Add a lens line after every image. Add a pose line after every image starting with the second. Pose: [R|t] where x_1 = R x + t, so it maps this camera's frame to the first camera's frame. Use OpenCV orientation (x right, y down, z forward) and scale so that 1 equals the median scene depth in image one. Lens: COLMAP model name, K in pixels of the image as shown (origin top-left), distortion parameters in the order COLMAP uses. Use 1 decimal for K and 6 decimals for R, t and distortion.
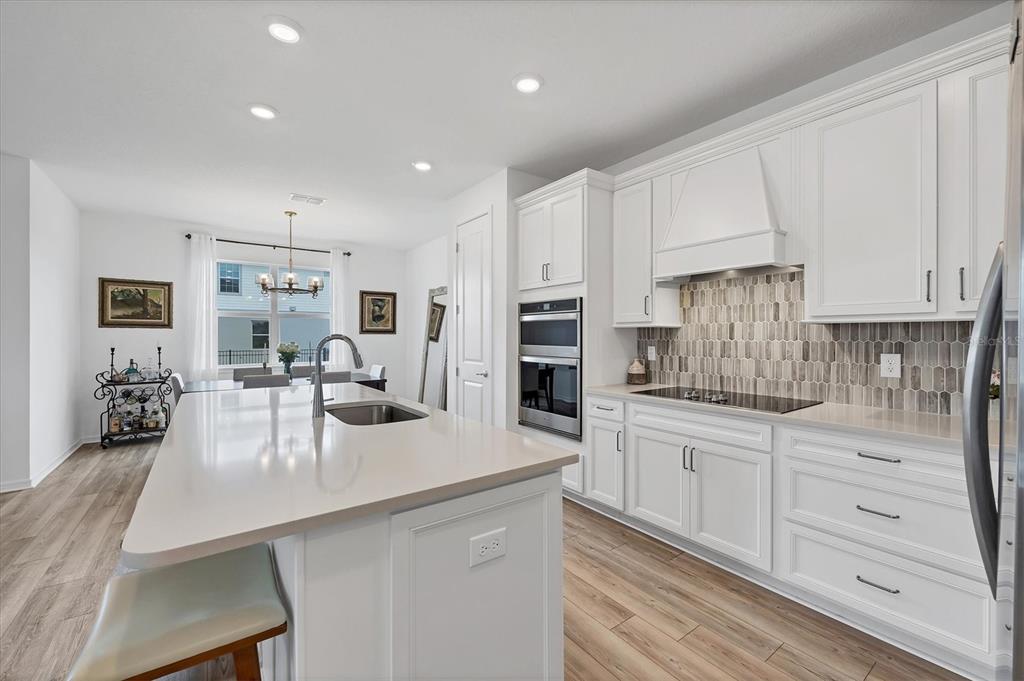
lens RADIAL K [[418.7, 0, 513.5], [0, 418.7, 337.5], [0, 0, 1]] dist [0.002265, -0.000912]
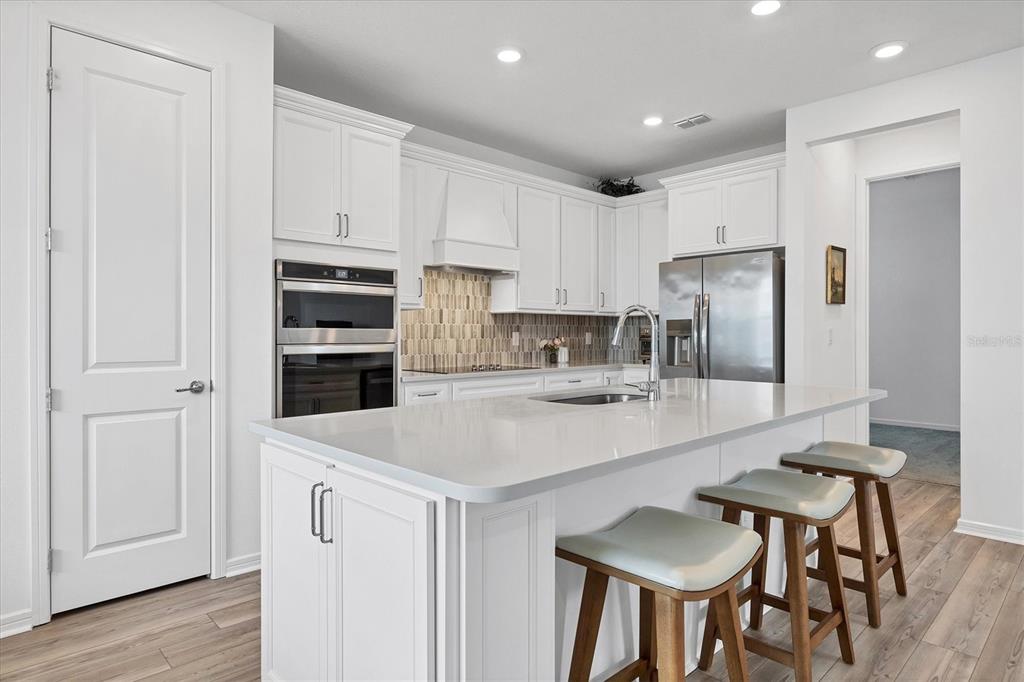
lens RADIAL K [[588.5, 0, 515.3], [0, 588.5, 337.1], [0, 0, 1]] dist [0.000079, 0.001567]
pose [[-0.133501, -0.004831, 0.991037, -1.131359], [0.004730, 0.999974, 0.005512, 0.035285], [-0.991037, 0.005423, -0.133475, 1.001352]]
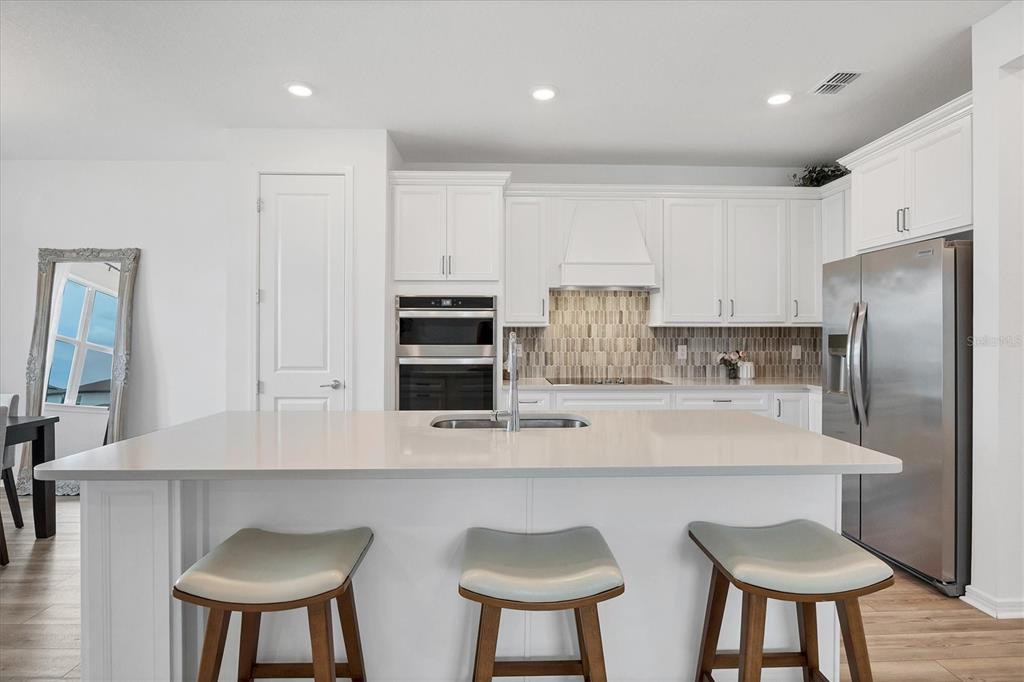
lens RADIAL K [[524.9, 0, 514.2], [0, 524.9, 335.6], [0, 0, 1]] dist [-0.002952, -0.000720]
pose [[0.566908, -0.000888, 0.823780, -0.931105], [0.003013, 0.999995, -0.000995, 0.000068], [-0.823775, 0.003046, 0.566908, 0.270584]]
